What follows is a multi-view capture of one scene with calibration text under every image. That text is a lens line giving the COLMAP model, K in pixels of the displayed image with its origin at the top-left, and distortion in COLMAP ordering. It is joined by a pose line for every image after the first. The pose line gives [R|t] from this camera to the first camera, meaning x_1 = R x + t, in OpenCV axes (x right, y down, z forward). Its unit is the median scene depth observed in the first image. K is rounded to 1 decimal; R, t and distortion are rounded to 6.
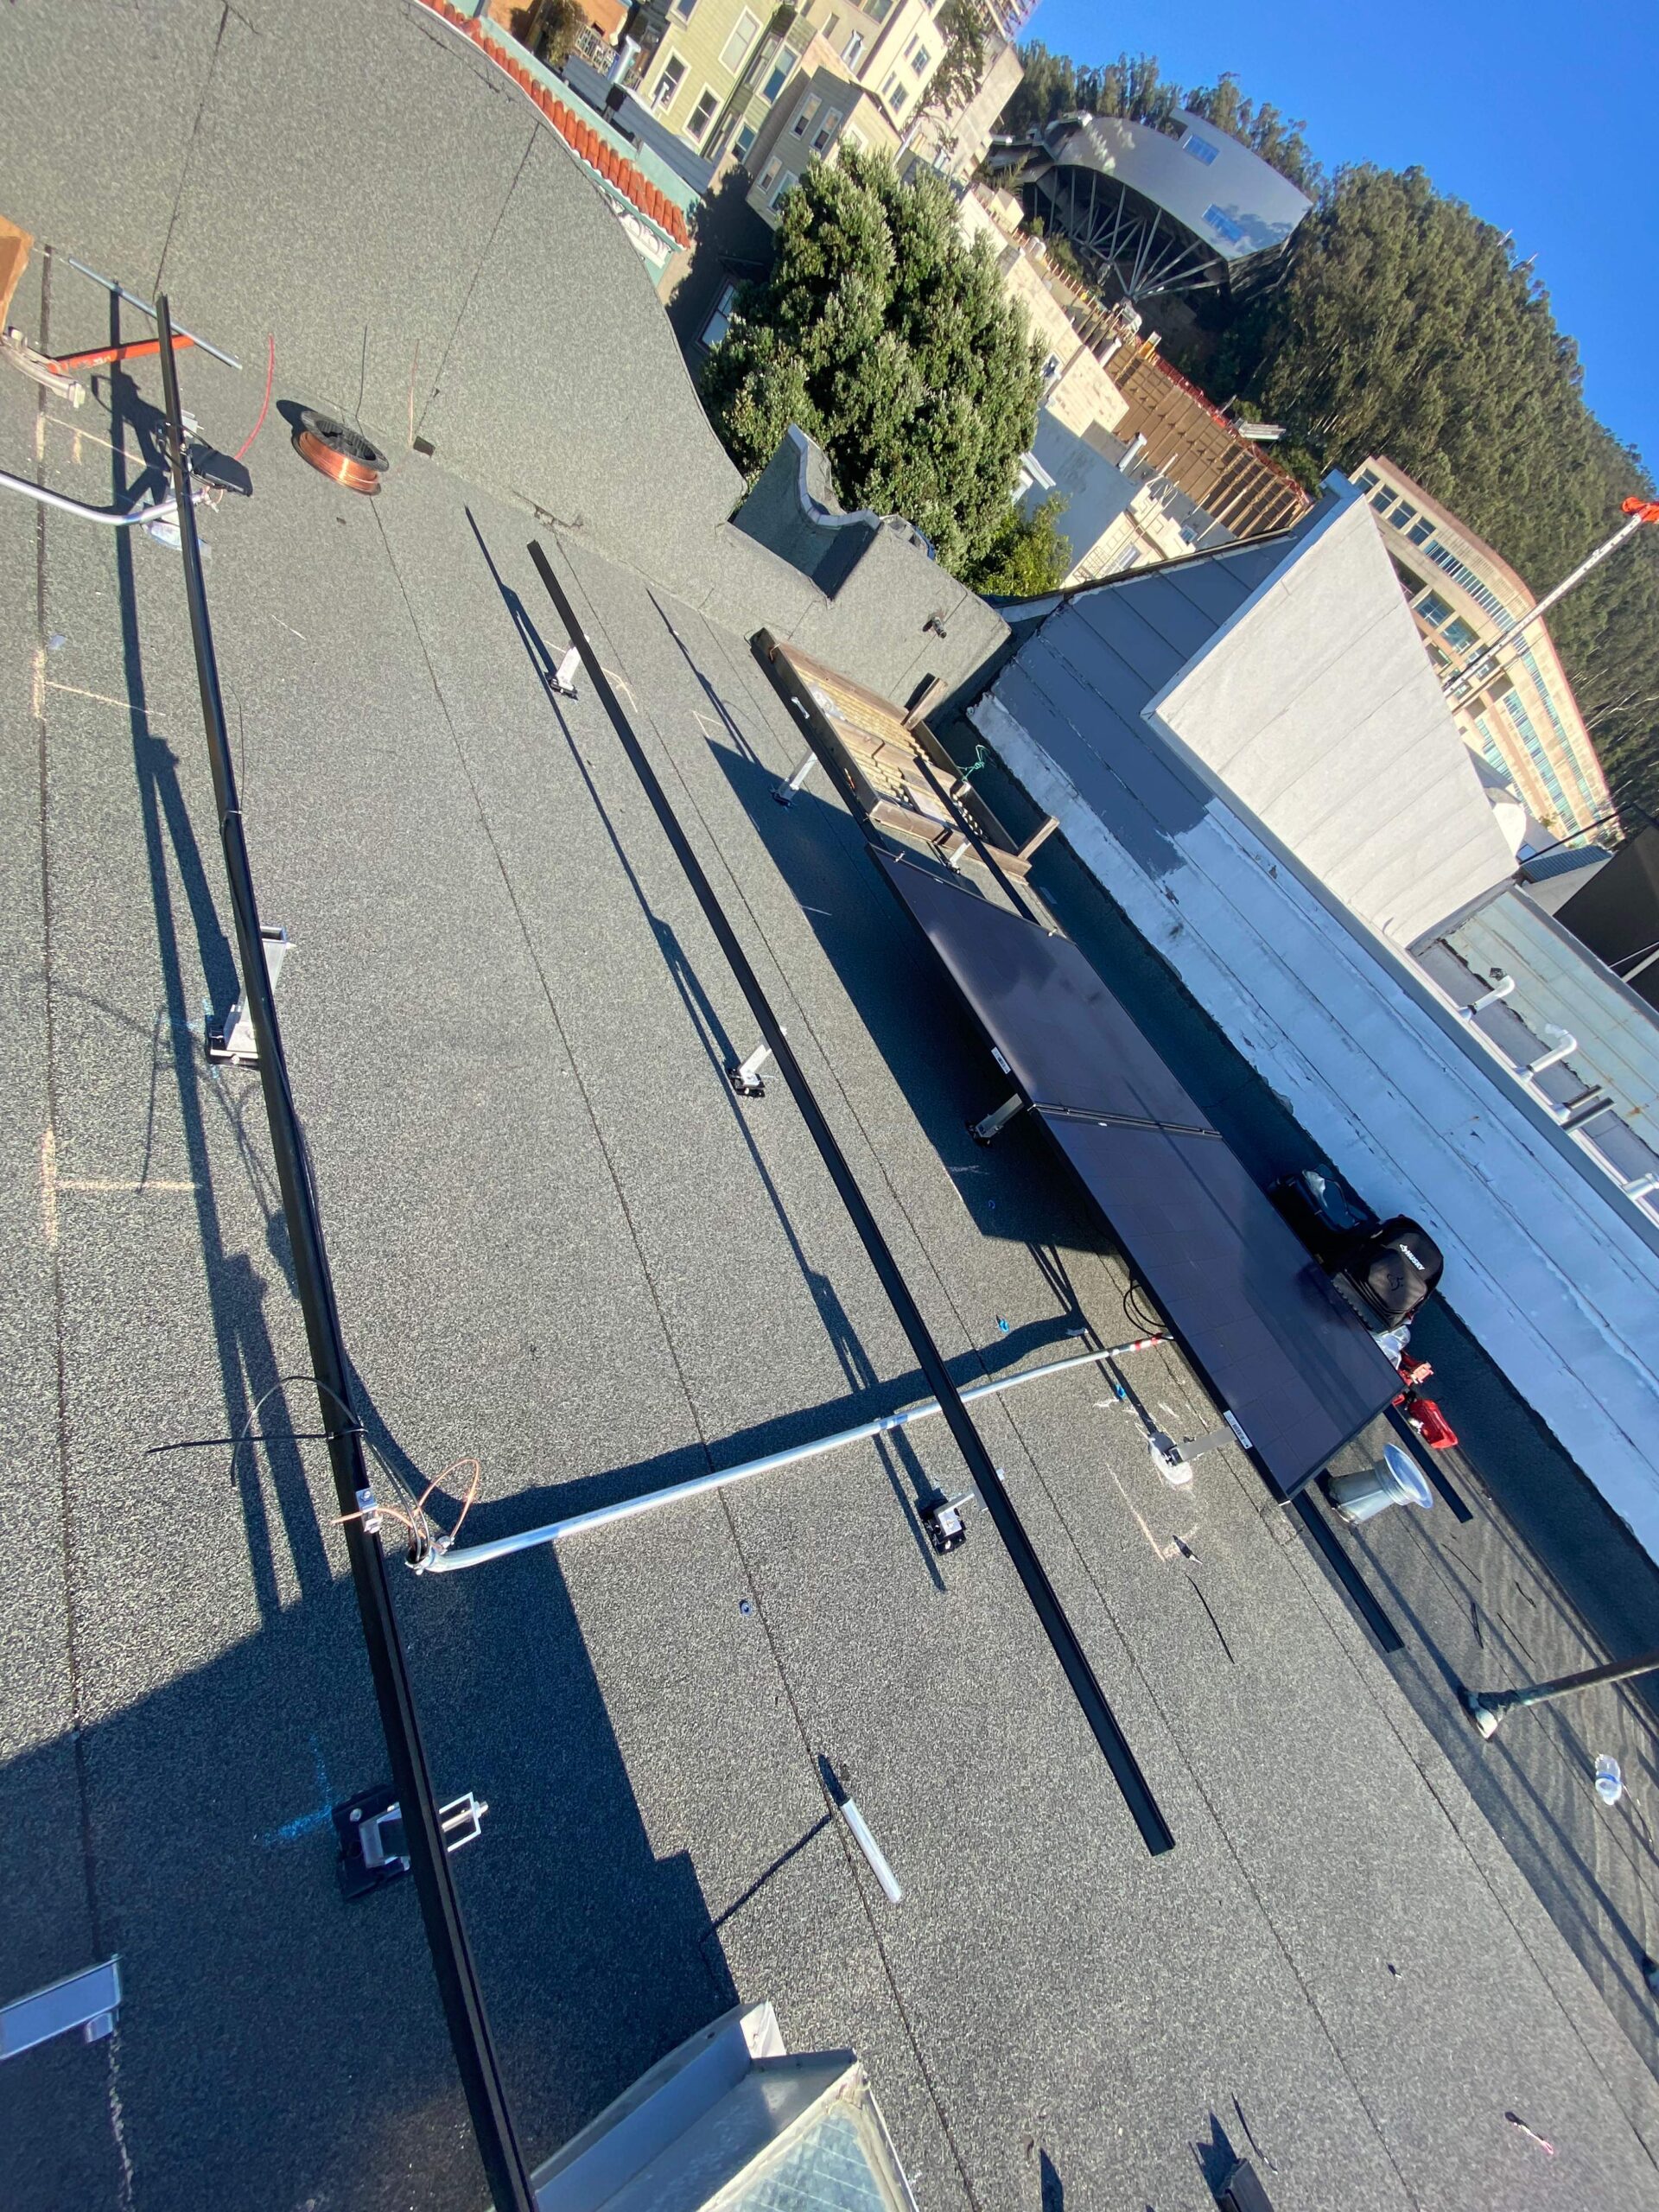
lens RADIAL K [[857.1, 0, 825.4], [0, 857.1, 1109.1], [0, 0, 1]] dist [0.016445, -0.016930]
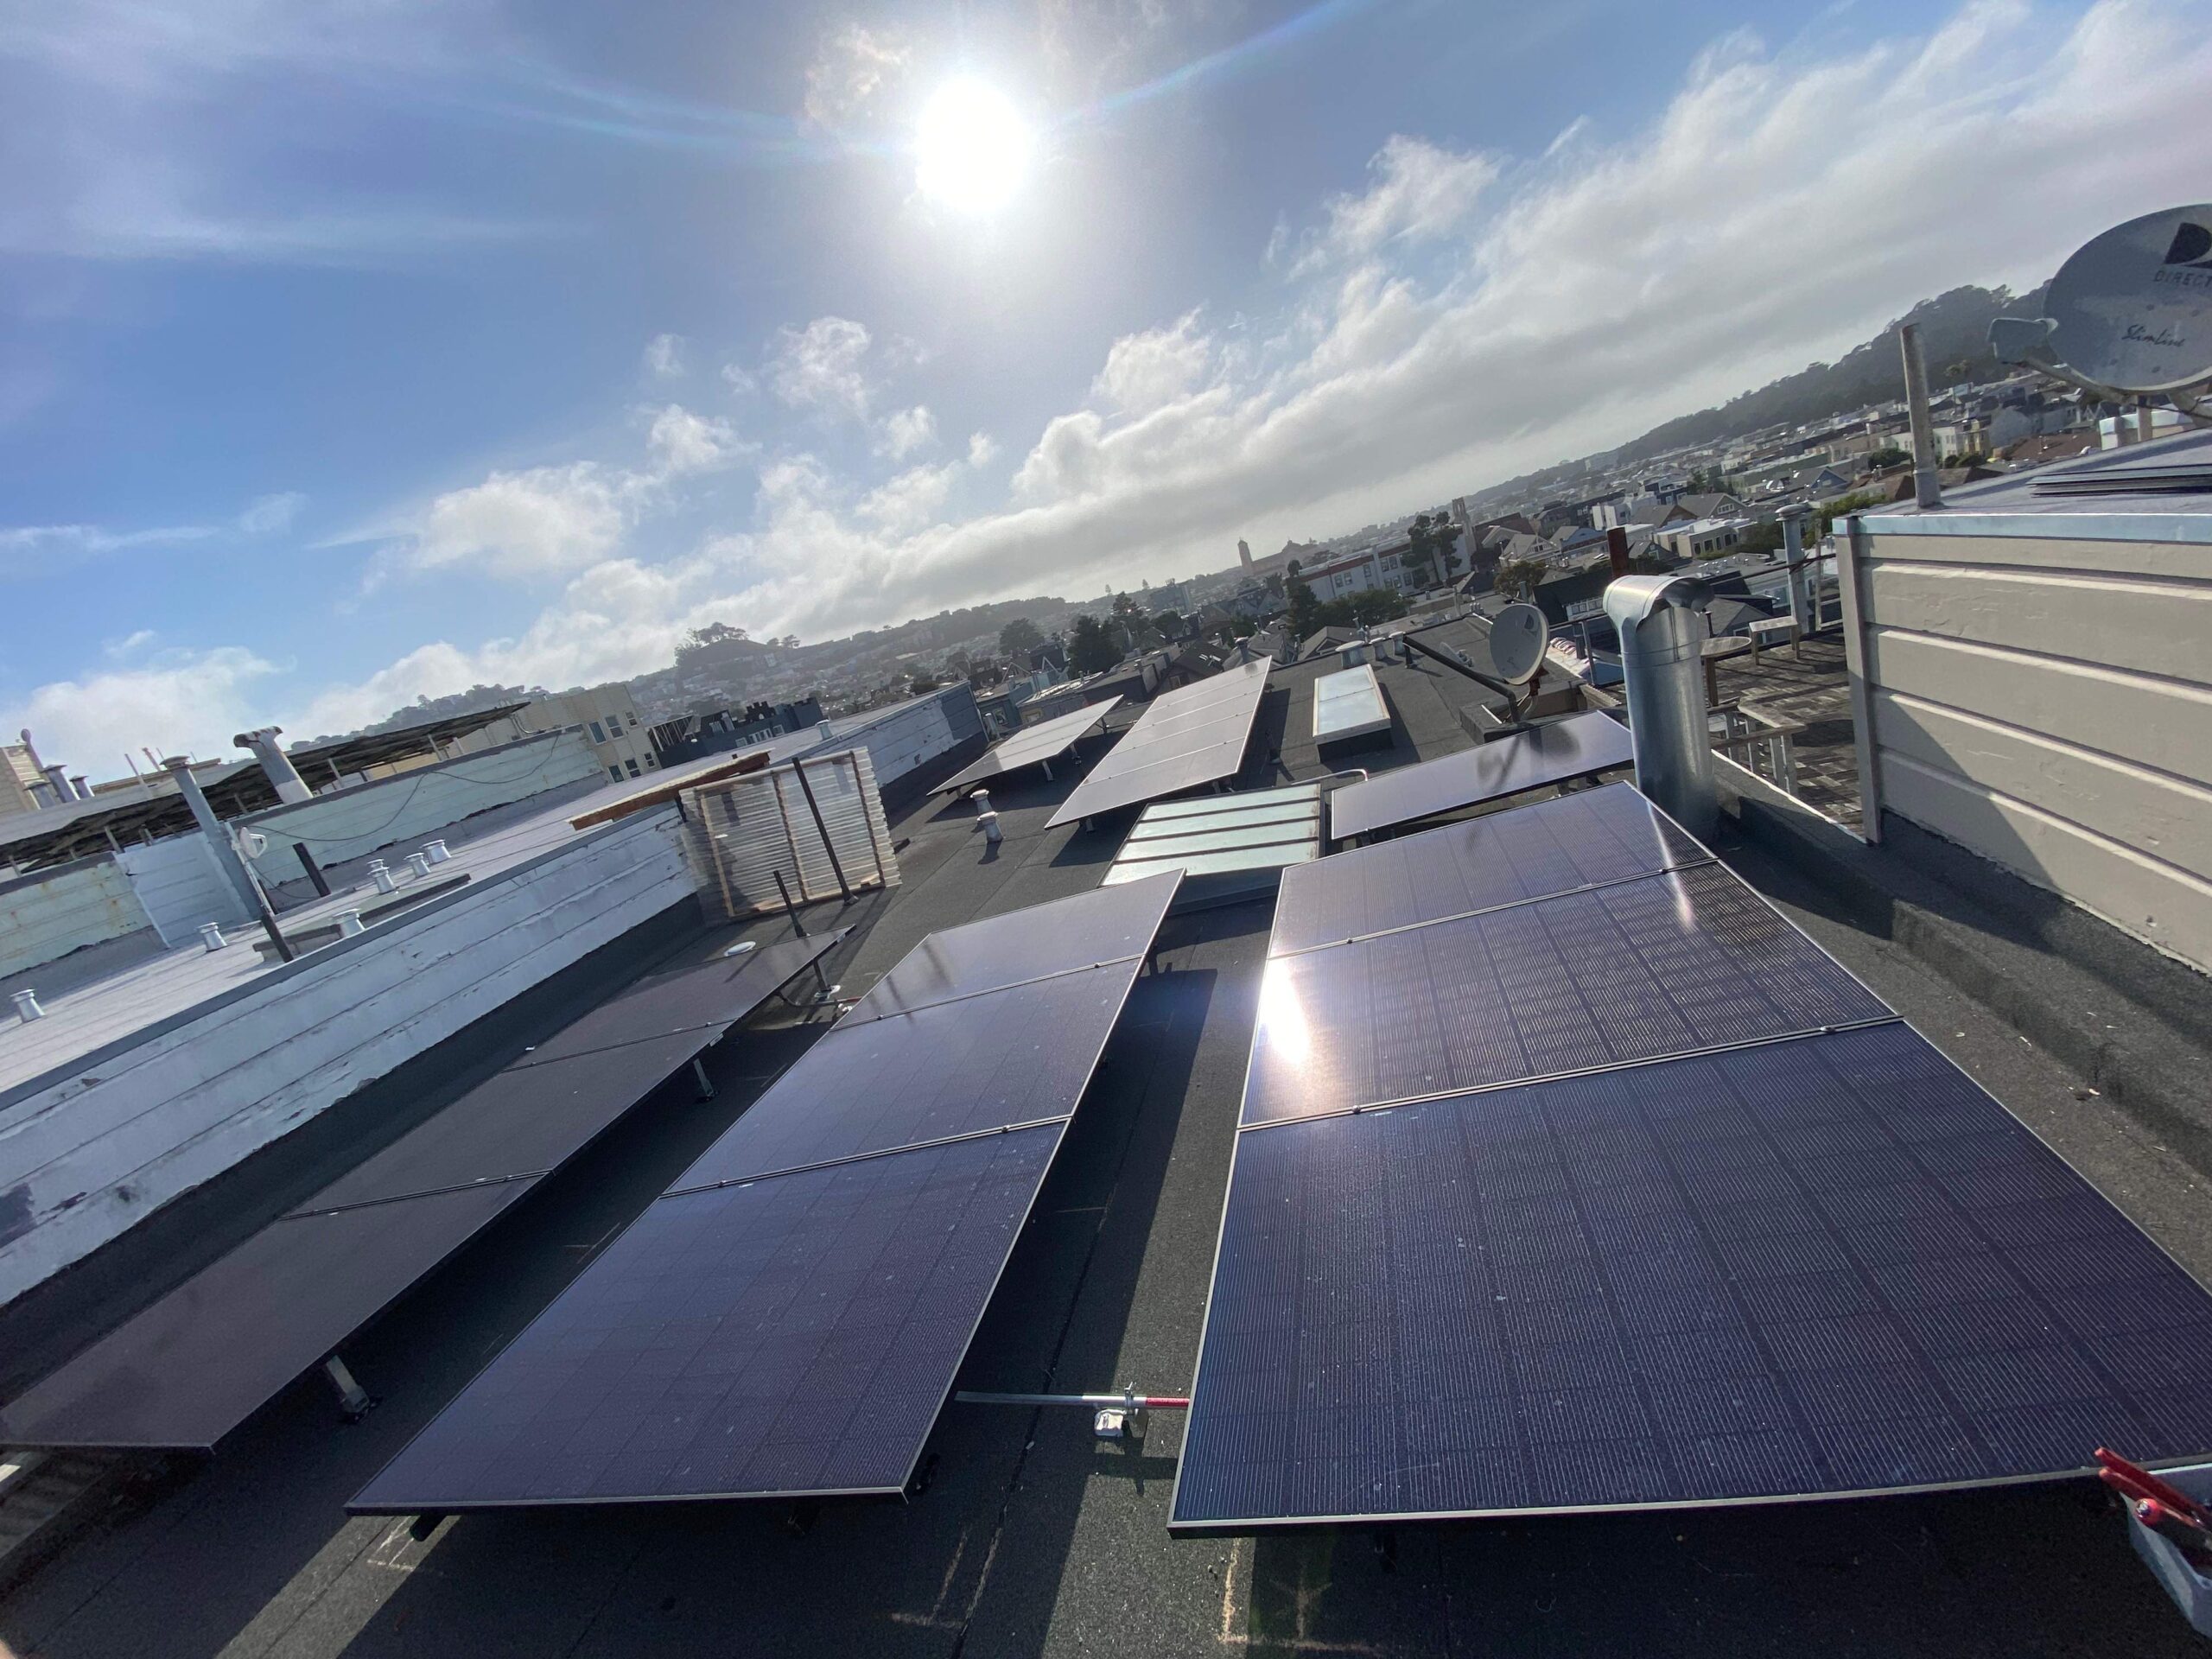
lens RADIAL K [[900.5, 0, 1103.8], [0, 900.5, 831.2], [0, 0, 1]] dist [0.017922, -0.019804]
pose [[-0.708670, -0.544000, 0.449278, -0.119986], [0.328854, 0.308700, 0.892502, -0.203601], [-0.624213, 0.780236, -0.039870, 0.045771]]
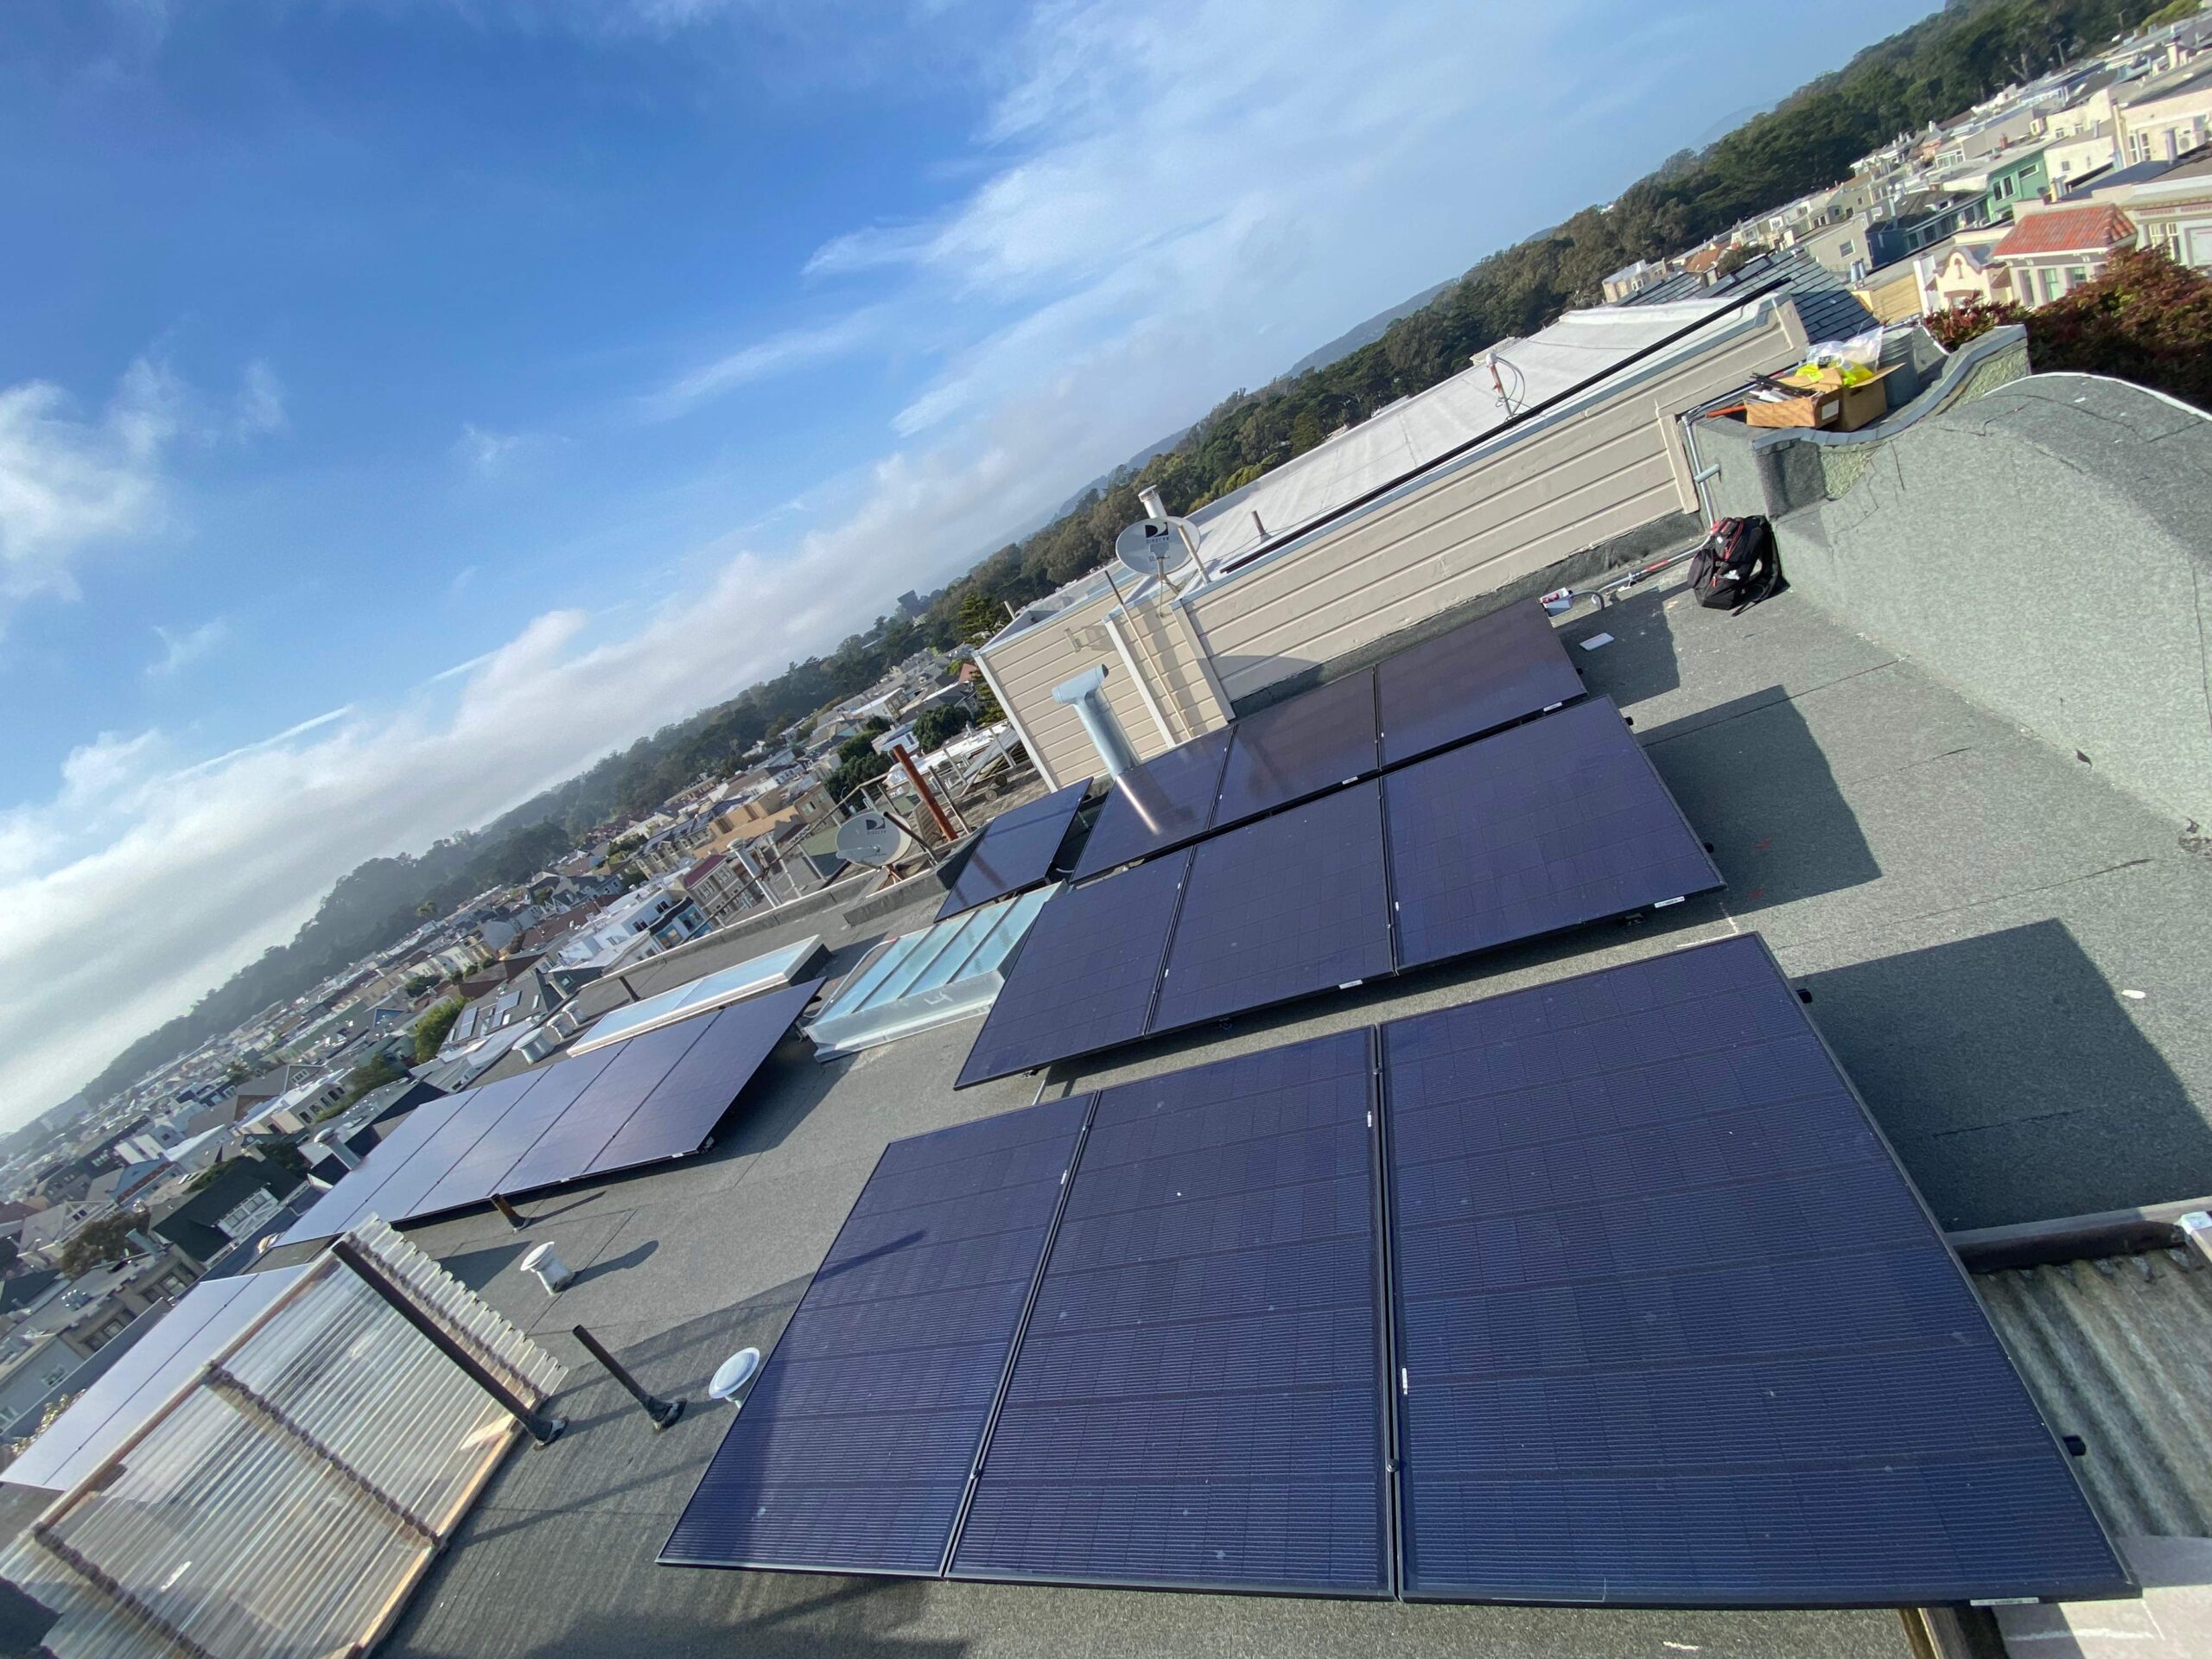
lens RADIAL K [[897.4, 0, 1103.8], [0, 897.4, 835.9], [0, 0, 1]] dist [0.033553, -0.031082]
pose [[-0.814247, -0.043876, -0.578858, 0.156476], [-0.406752, 0.754564, 0.514962, -0.151703], [0.414191, 0.654758, -0.632248, 0.235602]]
